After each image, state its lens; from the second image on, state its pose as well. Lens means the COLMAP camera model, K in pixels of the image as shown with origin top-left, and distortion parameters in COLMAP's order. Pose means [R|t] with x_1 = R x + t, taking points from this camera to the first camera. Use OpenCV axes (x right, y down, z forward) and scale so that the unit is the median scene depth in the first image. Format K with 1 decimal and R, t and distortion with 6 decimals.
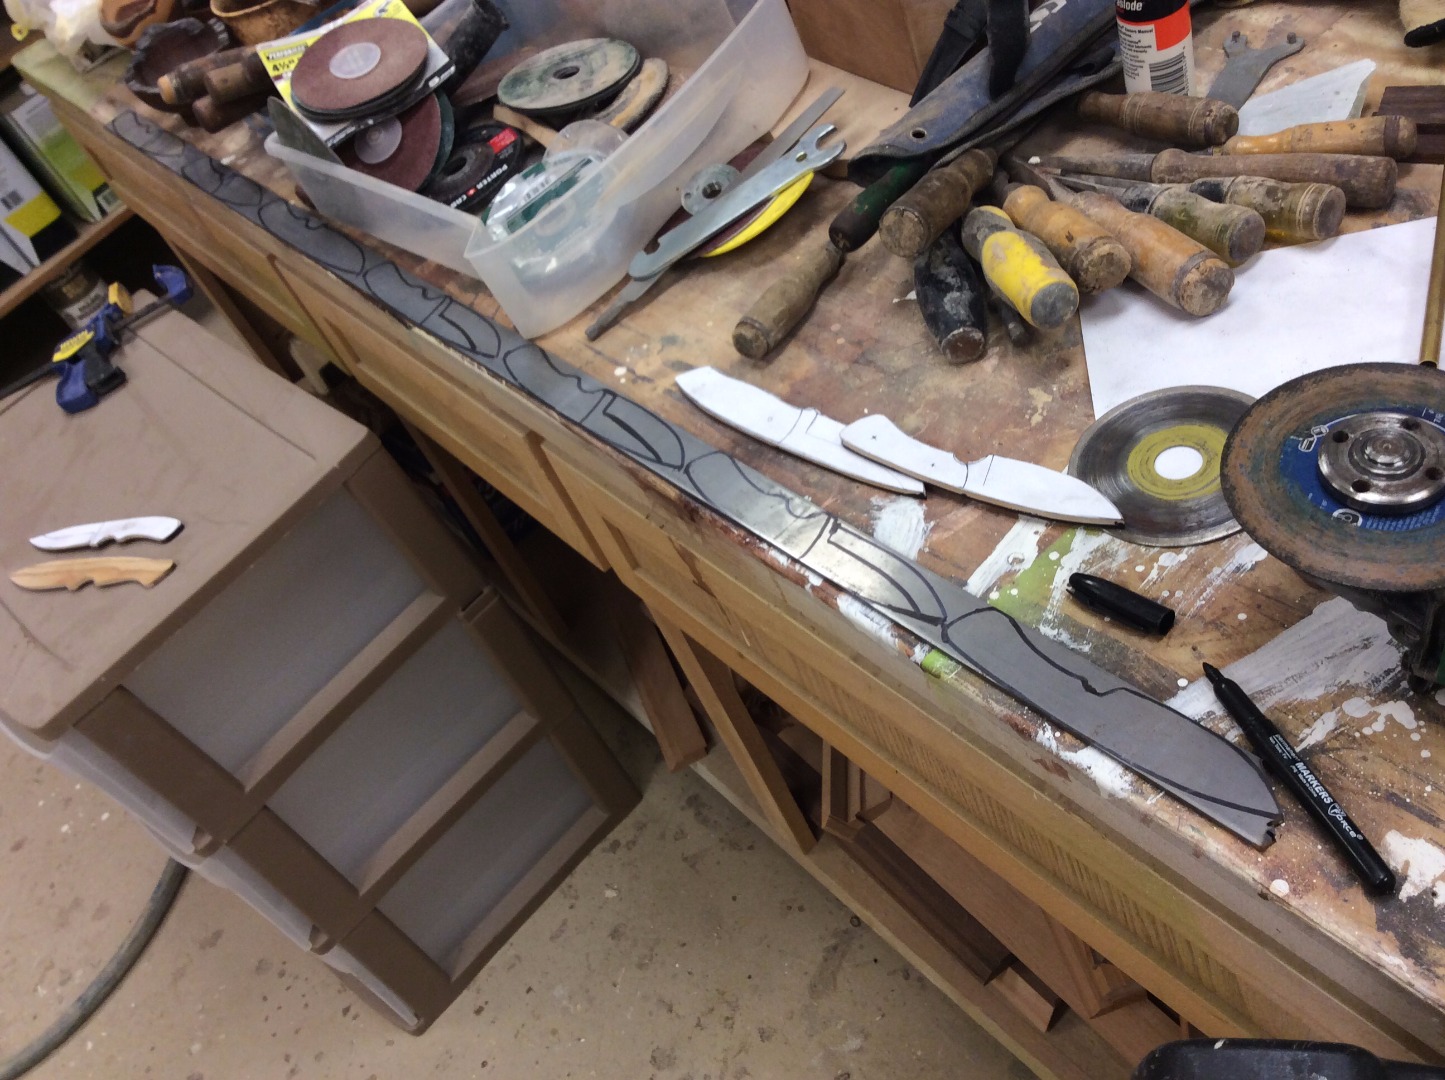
lens RADIAL K [[1336.6, 0, 722.5], [0, 1336.6, 531.4], [0, 0, 1]] dist [0.136546, -0.289231]
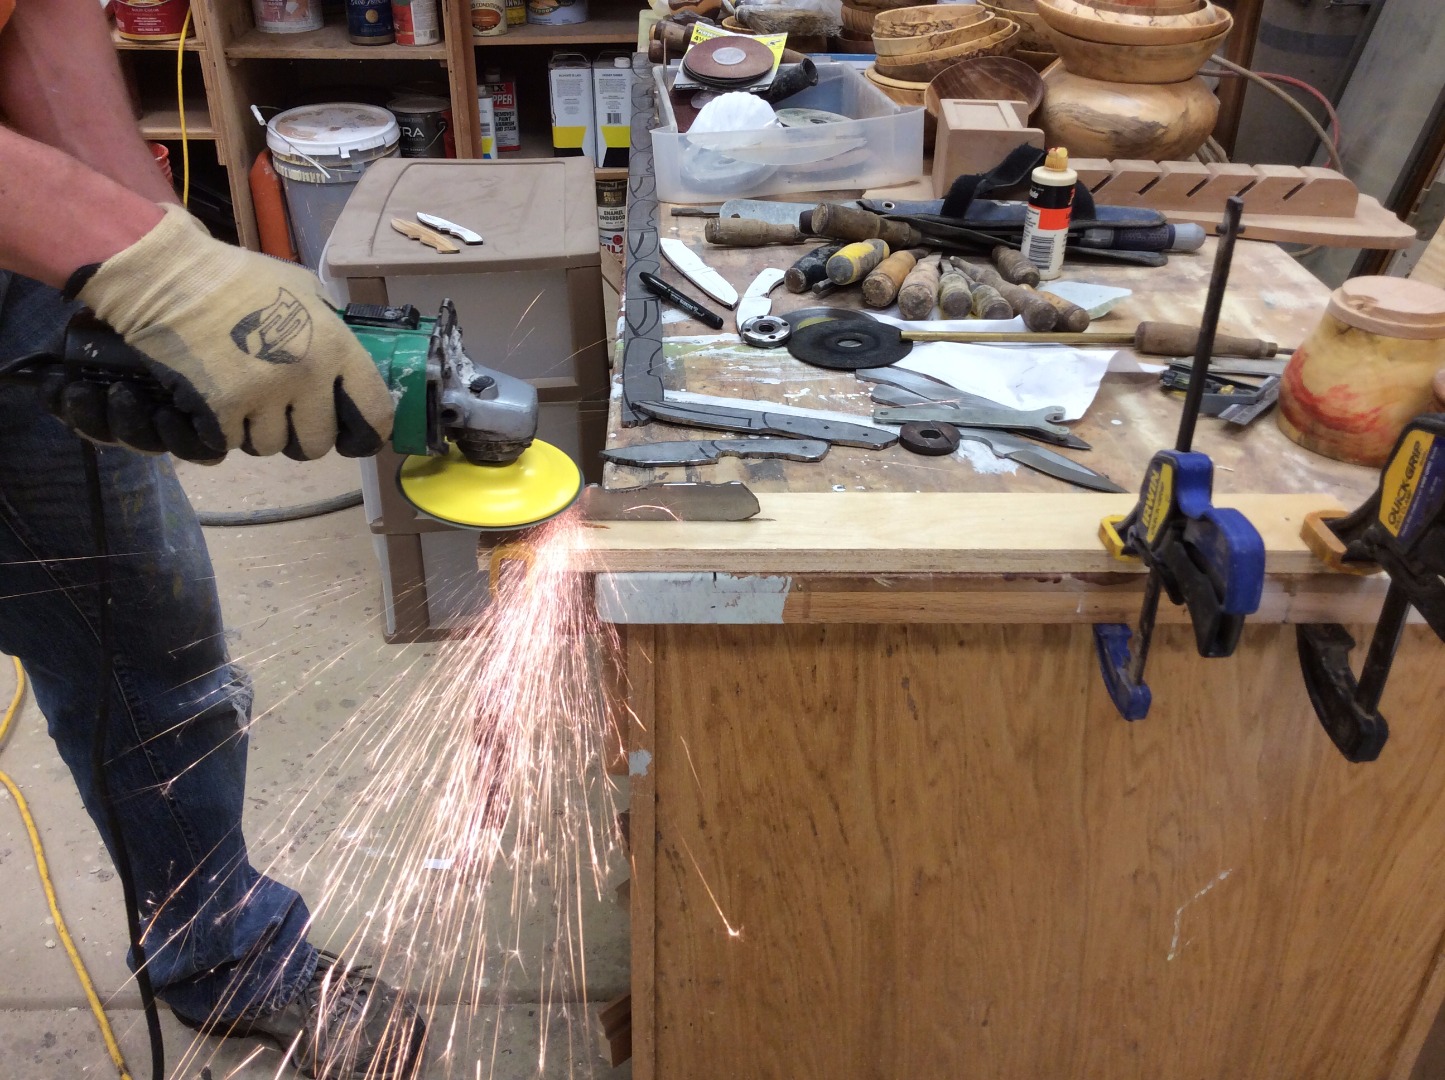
lens RADIAL K [[1345.0, 0, 722.5], [0, 1345.0, 540.0], [0, 0, 1]] dist [0.089769, -0.168289]
pose [[0.735641, 0.586924, -0.338161, 1.125810], [-0.635458, 0.770854, -0.044465, 0.318066], [0.234575, 0.247597, 0.940037, -0.689066]]
